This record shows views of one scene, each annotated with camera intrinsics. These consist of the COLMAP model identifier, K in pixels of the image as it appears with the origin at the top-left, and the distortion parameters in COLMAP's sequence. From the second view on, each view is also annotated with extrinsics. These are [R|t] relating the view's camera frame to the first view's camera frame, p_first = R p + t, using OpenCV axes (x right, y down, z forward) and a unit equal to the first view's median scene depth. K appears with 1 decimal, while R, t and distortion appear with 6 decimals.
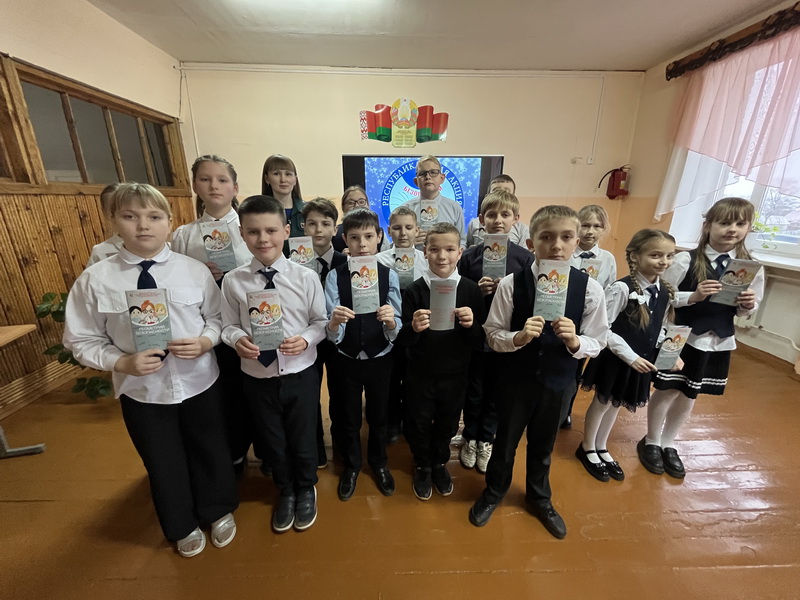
lens RADIAL K [[327.1, 0, 400.7], [0, 327.1, 301.0], [0, 0, 1]] dist [-0.004537, -0.000592]
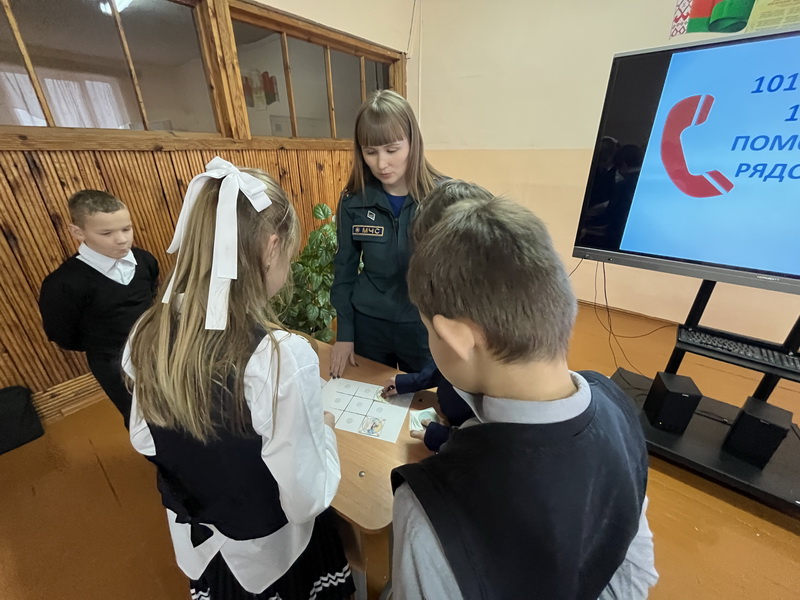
lens RADIAL K [[327.1, 0, 401.2], [0, 327.1, 299.8], [0, 0, 1]] dist [-0.004537, -0.000592]
pose [[0.766252, 0.257926, -0.588500, -0.039930], [-0.183986, 0.965620, 0.183651, -0.114850], [0.615636, -0.032447, 0.787363, 0.360571]]
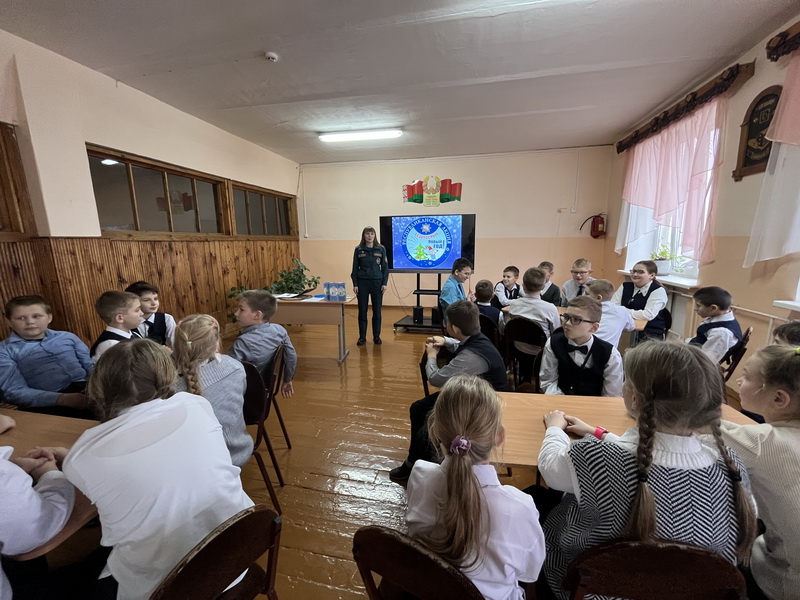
lens RADIAL K [[327.1, 0, 400.1], [0, 327.1, 301.3], [0, 0, 1]] dist [-0.004537, -0.000592]
pose [[0.969056, 0.031227, -0.244857, 0.305526], [-0.060363, 0.991827, -0.112405, 0.156891], [0.239346, 0.123707, 0.963021, -0.490028]]
